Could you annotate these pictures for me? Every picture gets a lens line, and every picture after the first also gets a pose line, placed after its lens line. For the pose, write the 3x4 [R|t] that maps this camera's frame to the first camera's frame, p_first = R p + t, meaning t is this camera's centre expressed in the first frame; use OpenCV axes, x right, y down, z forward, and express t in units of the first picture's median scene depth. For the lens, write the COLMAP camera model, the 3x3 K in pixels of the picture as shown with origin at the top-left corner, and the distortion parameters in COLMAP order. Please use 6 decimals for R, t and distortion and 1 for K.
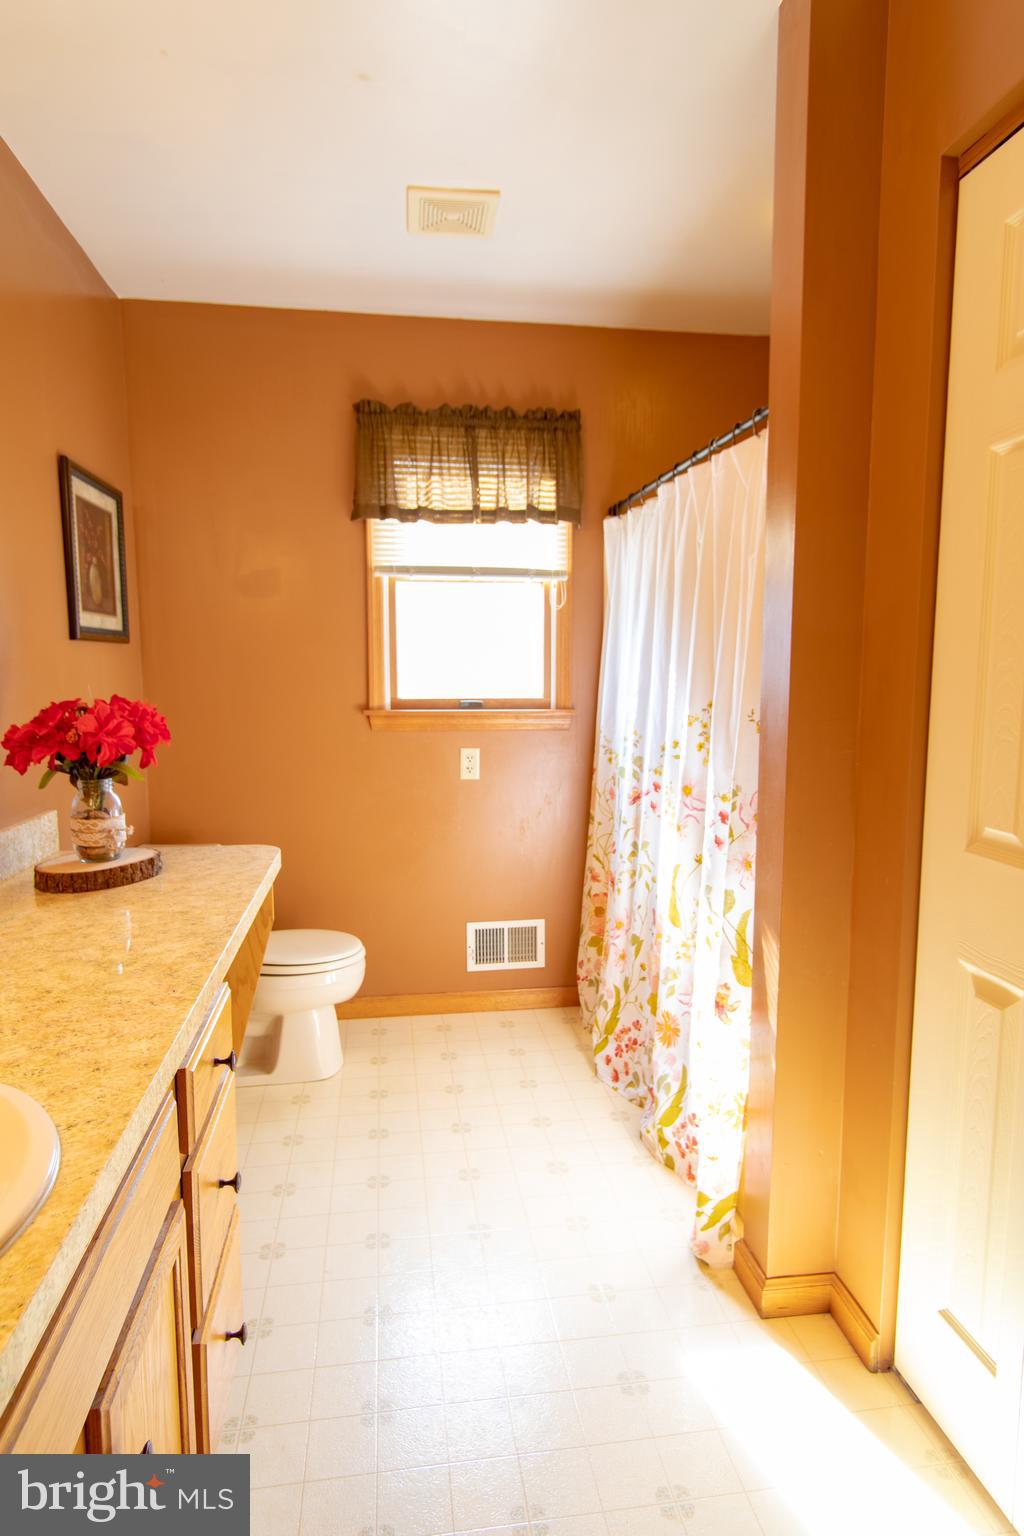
lens RADIAL K [[875.9, 0, 511.1], [0, 875.9, 770.4], [0, 0, 1]] dist [0.021973, -0.003622]
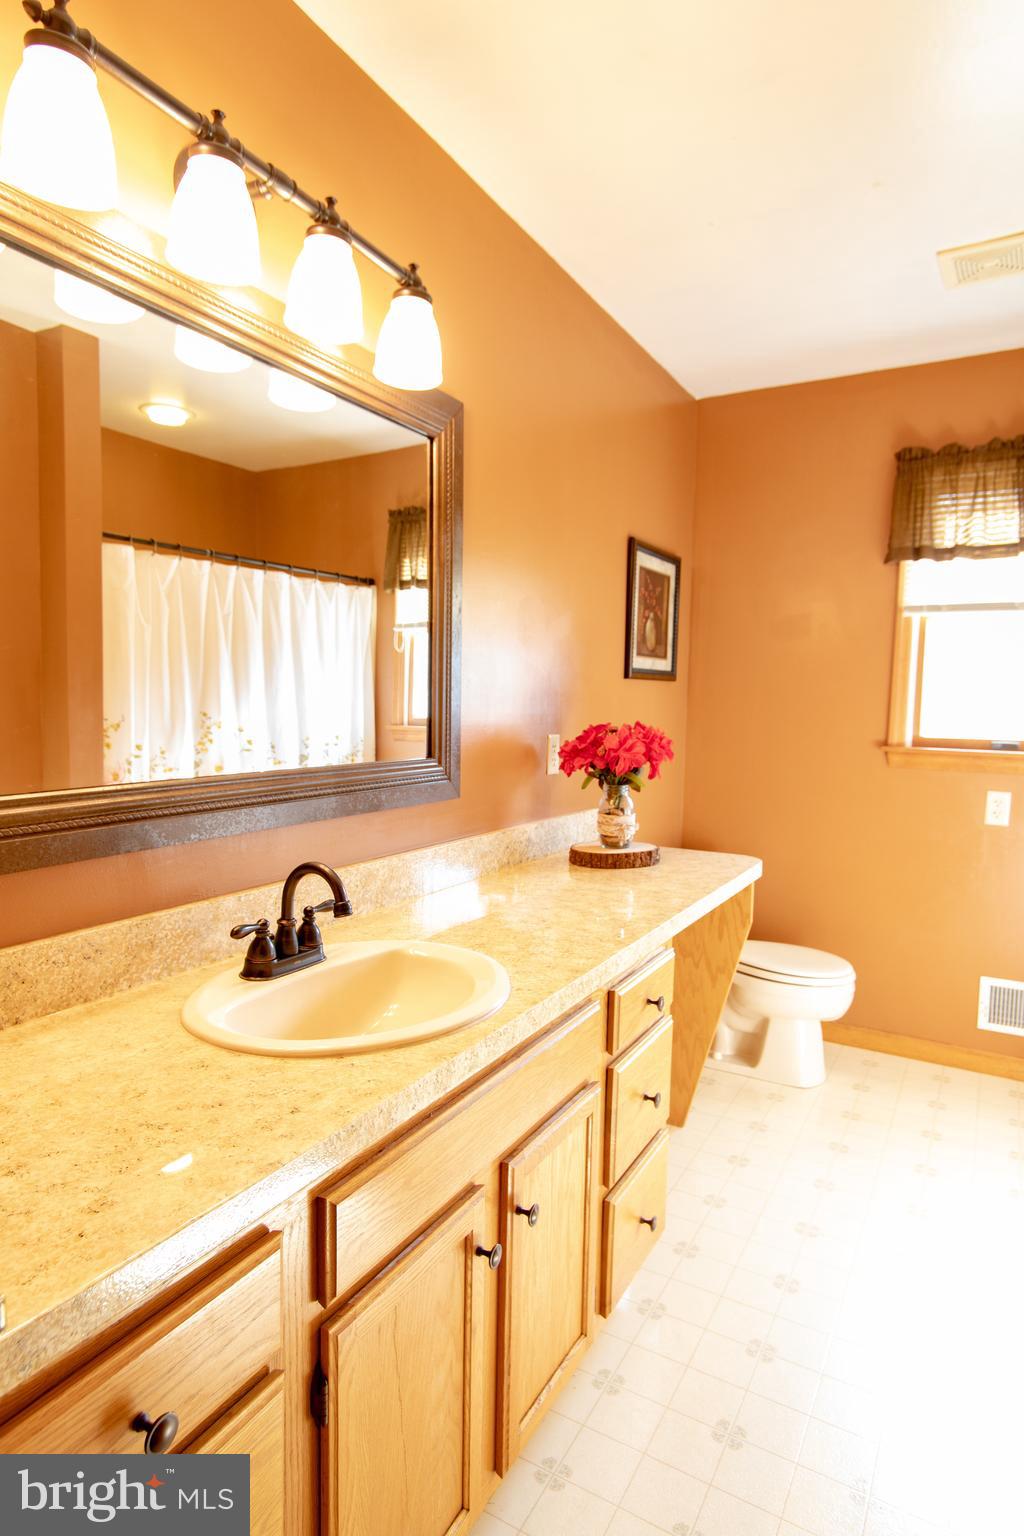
lens RADIAL K [[875.9, 0, 510.9], [0, 875.9, 768.5], [0, 0, 1]] dist [0.021973, -0.003622]
pose [[0.788661, 0.064660, -0.611418, 0.135274], [-0.091740, 0.995698, -0.013036, 0.011740], [0.607945, 0.066372, 0.791200, -0.085608]]
